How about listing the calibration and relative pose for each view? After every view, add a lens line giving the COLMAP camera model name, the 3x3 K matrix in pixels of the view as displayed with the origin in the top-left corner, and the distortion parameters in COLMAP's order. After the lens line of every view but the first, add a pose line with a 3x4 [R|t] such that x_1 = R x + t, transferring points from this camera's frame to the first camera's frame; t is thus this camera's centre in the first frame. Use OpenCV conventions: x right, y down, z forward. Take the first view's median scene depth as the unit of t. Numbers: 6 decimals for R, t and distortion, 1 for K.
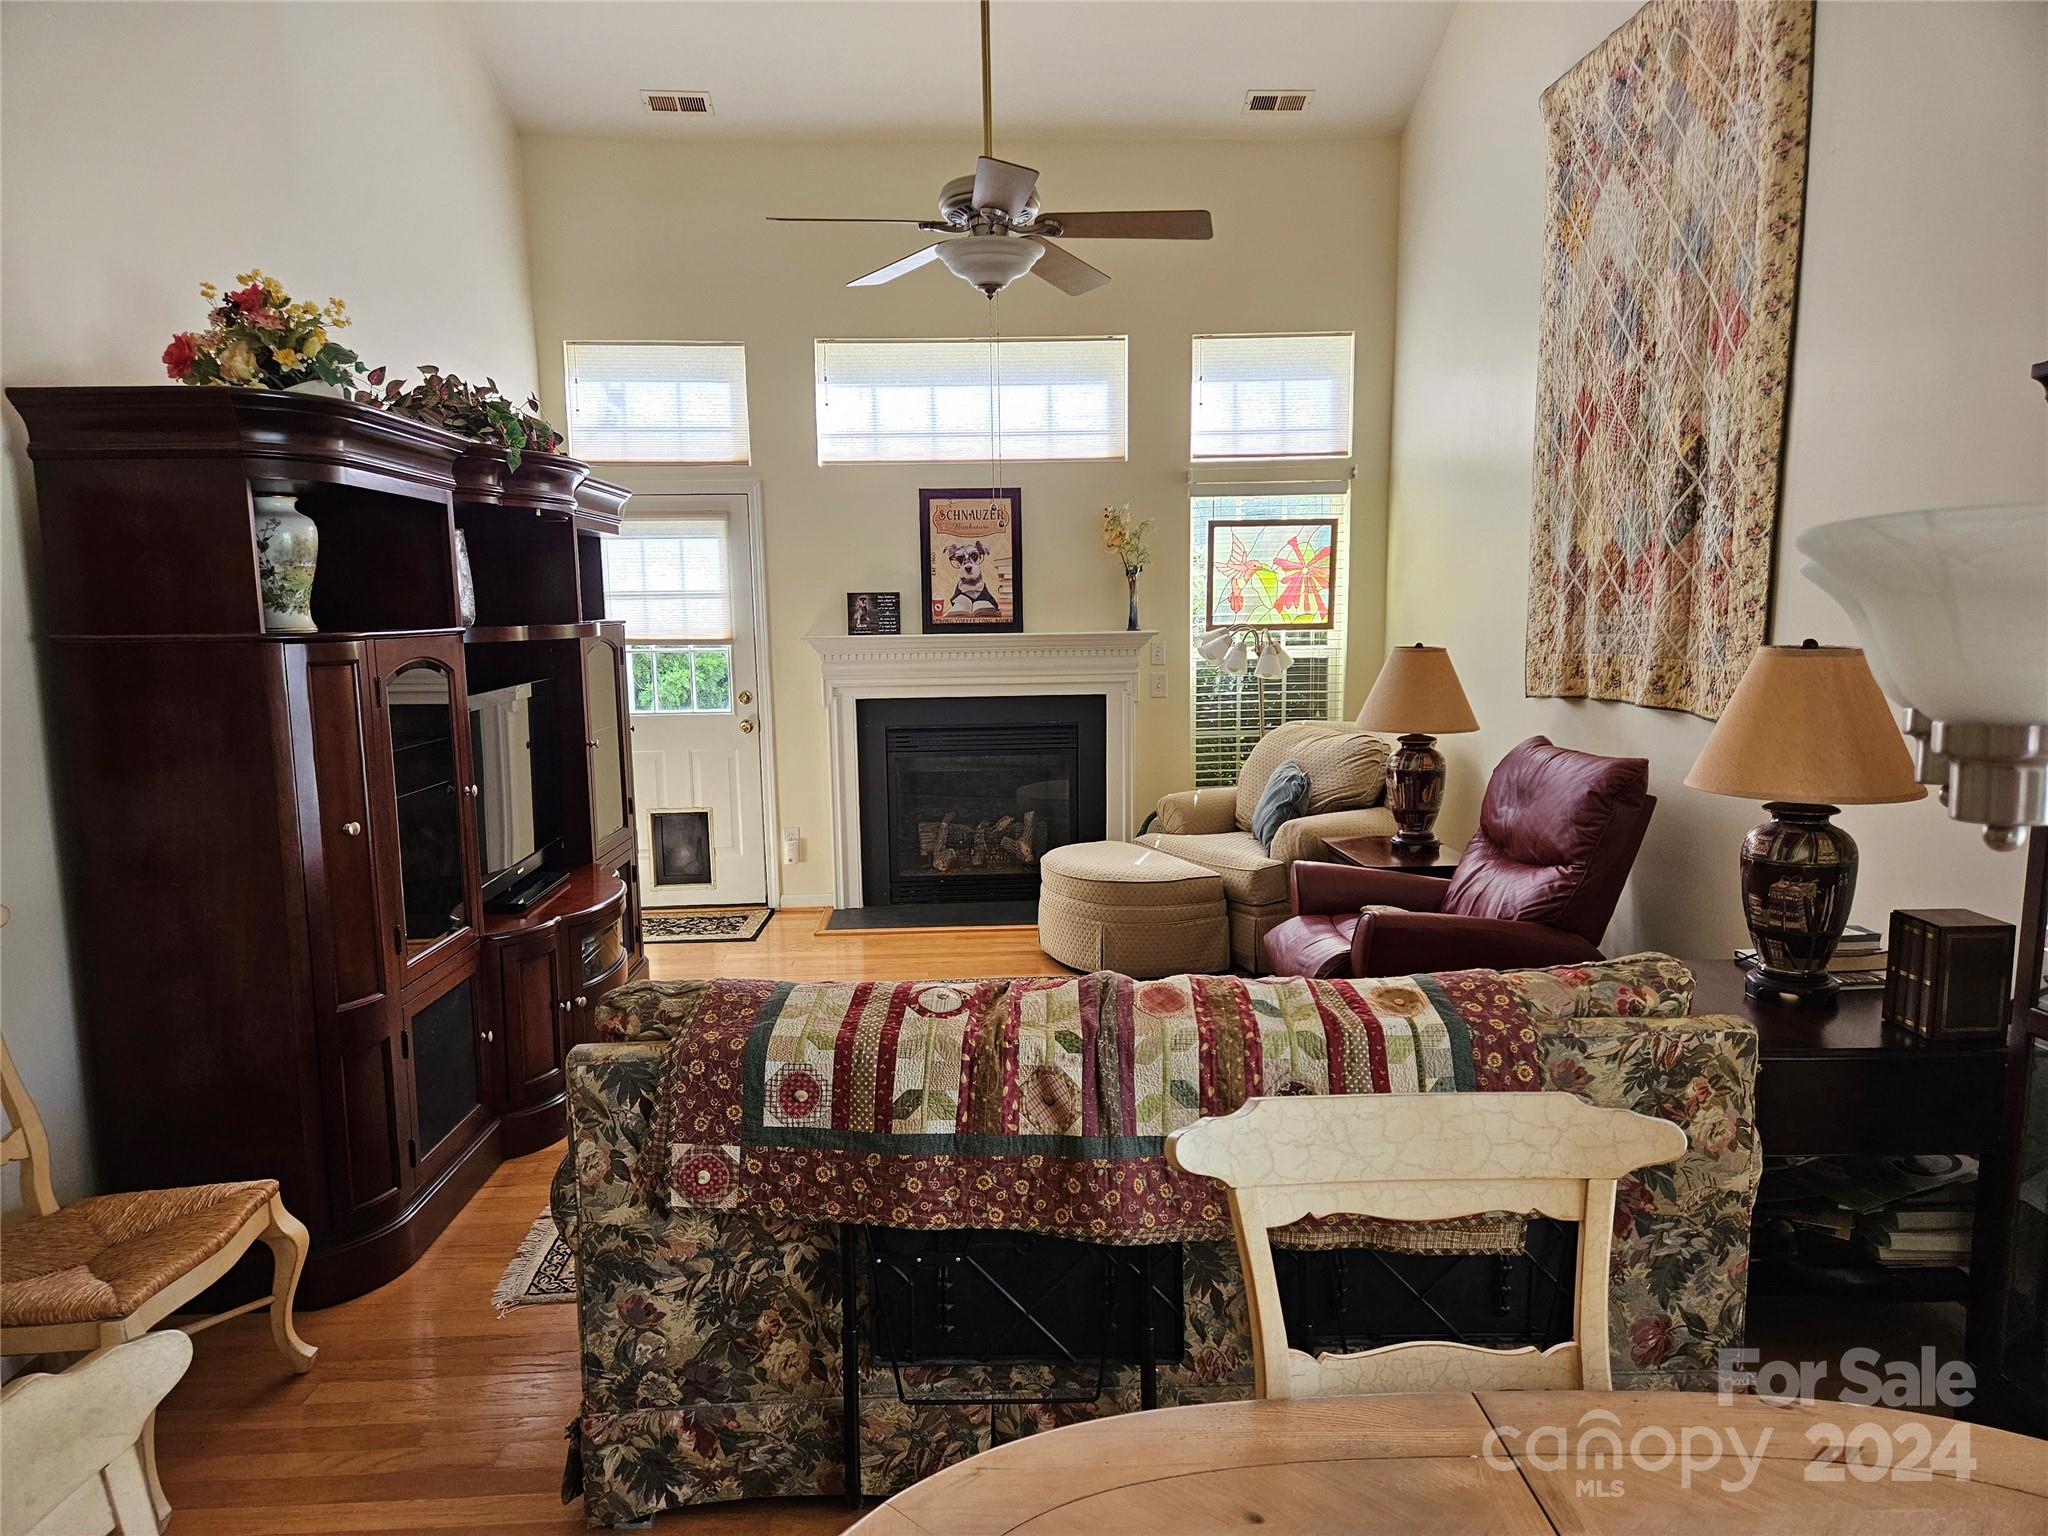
lens RADIAL K [[1372.8, 0, 1010.1], [0, 1372.8, 800.0], [0, 0, 1]] dist [0.084104, -0.080215]
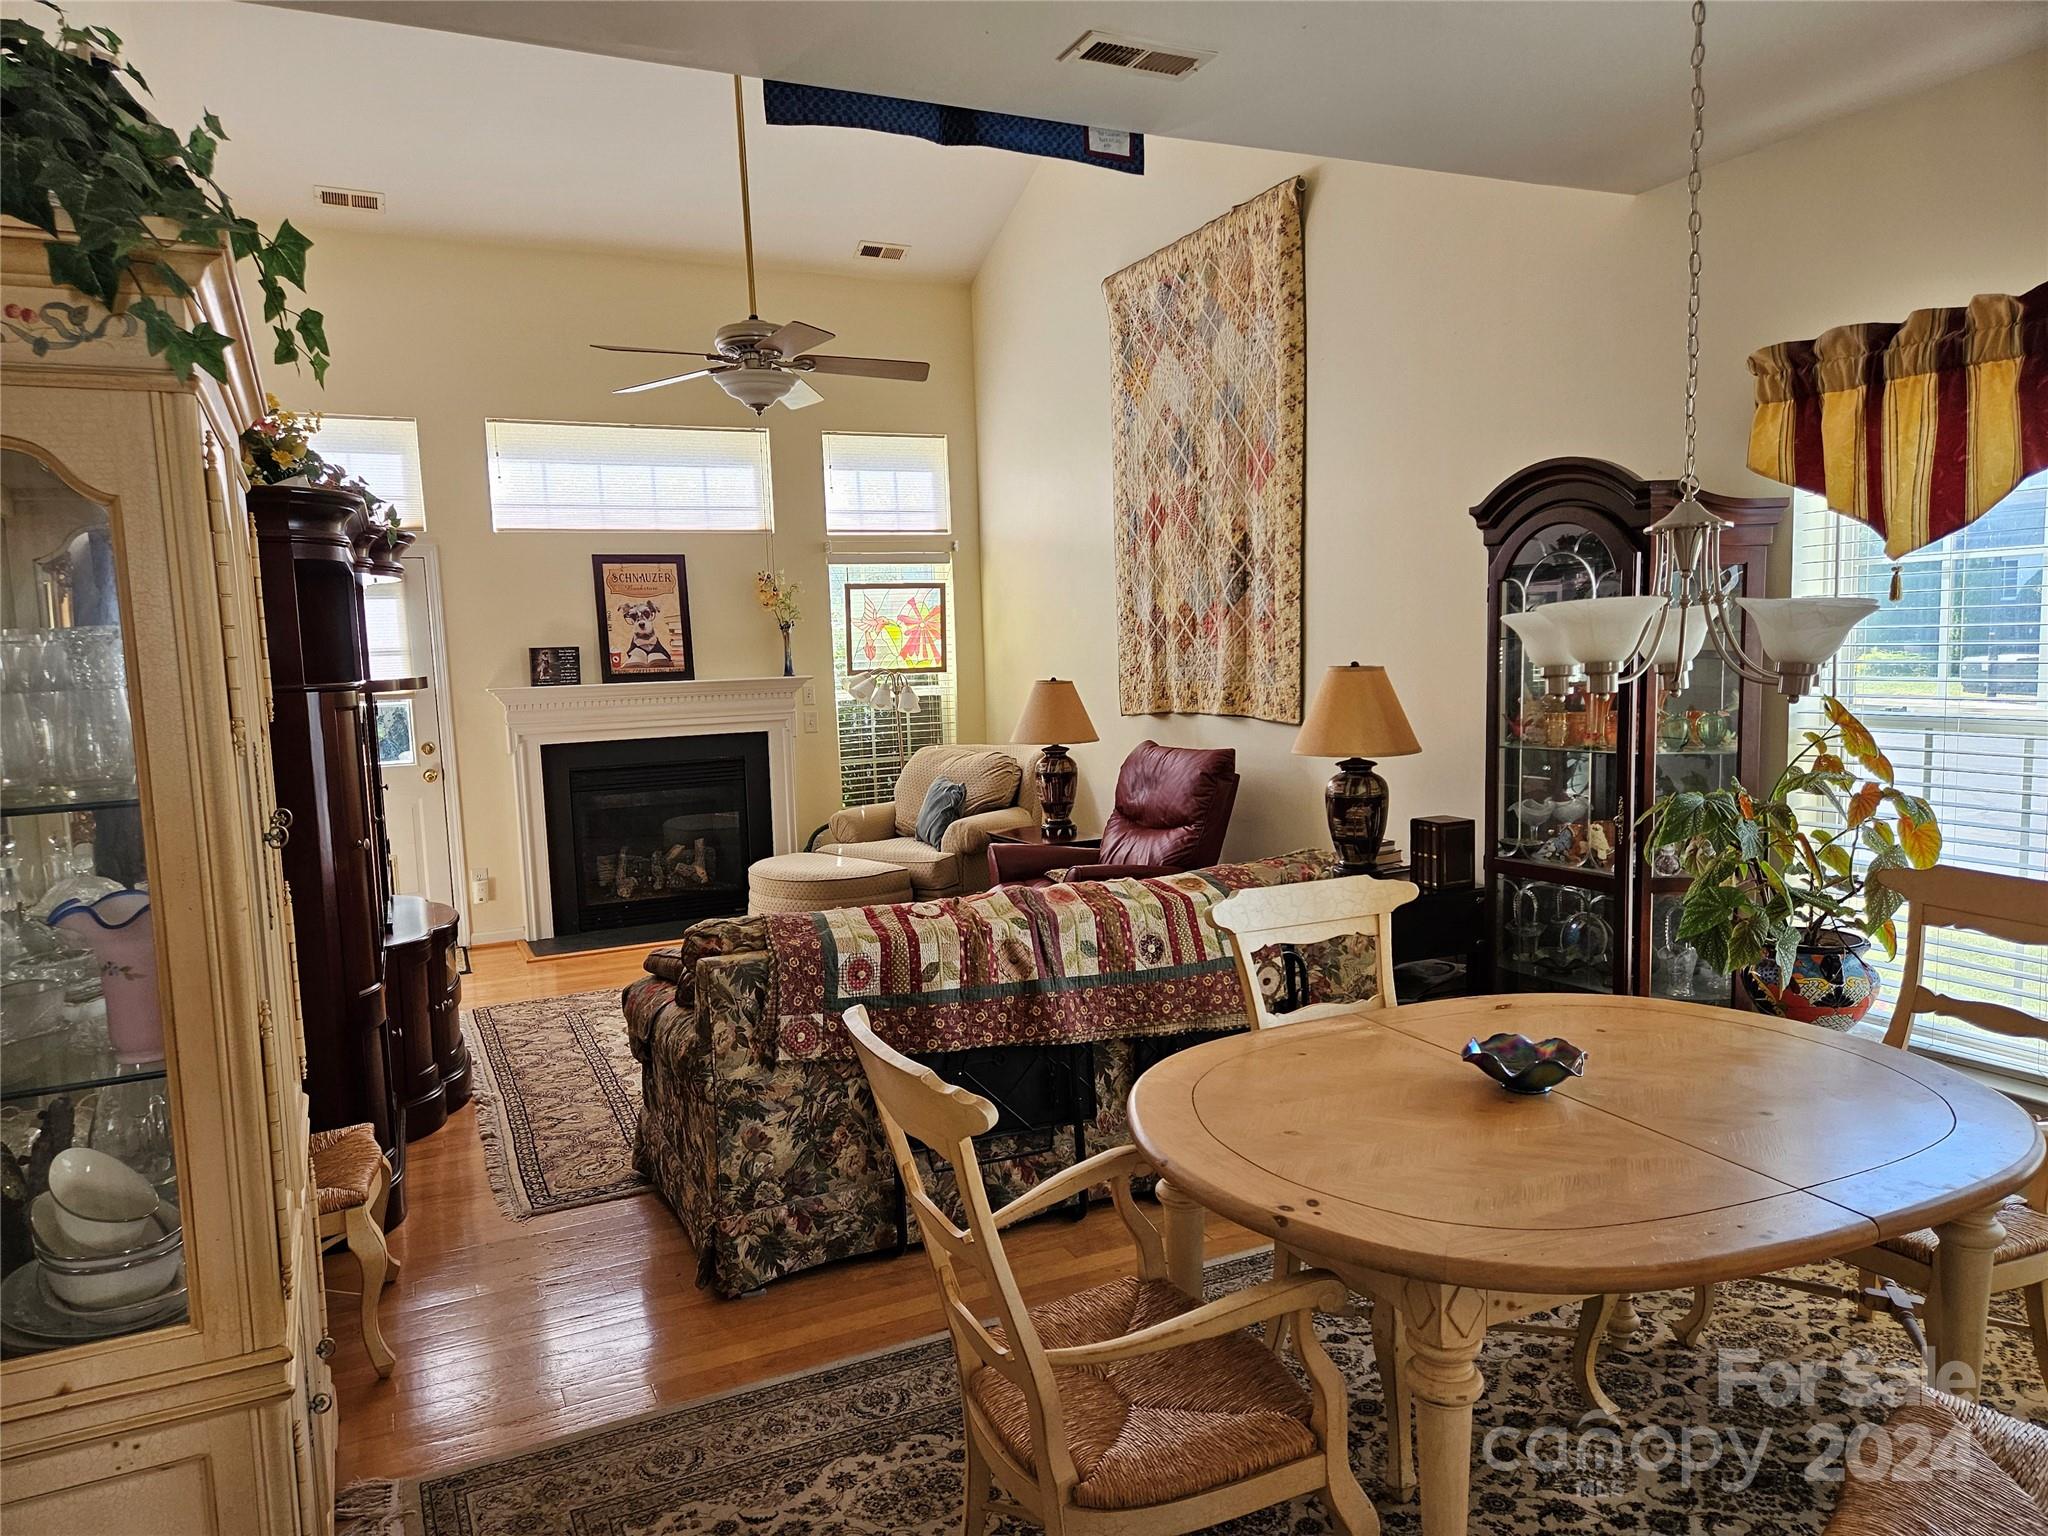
lens RADIAL K [[1372.8, 0, 1010.1], [0, 1372.8, 800.0], [0, 0, 1]] dist [0.084104, -0.080215]
pose [[0.923004, -0.060421, 0.380017, -0.306549], [0.075277, 0.996866, -0.024339, 0.040507], [-0.377355, 0.051071, 0.924659, -0.247800]]
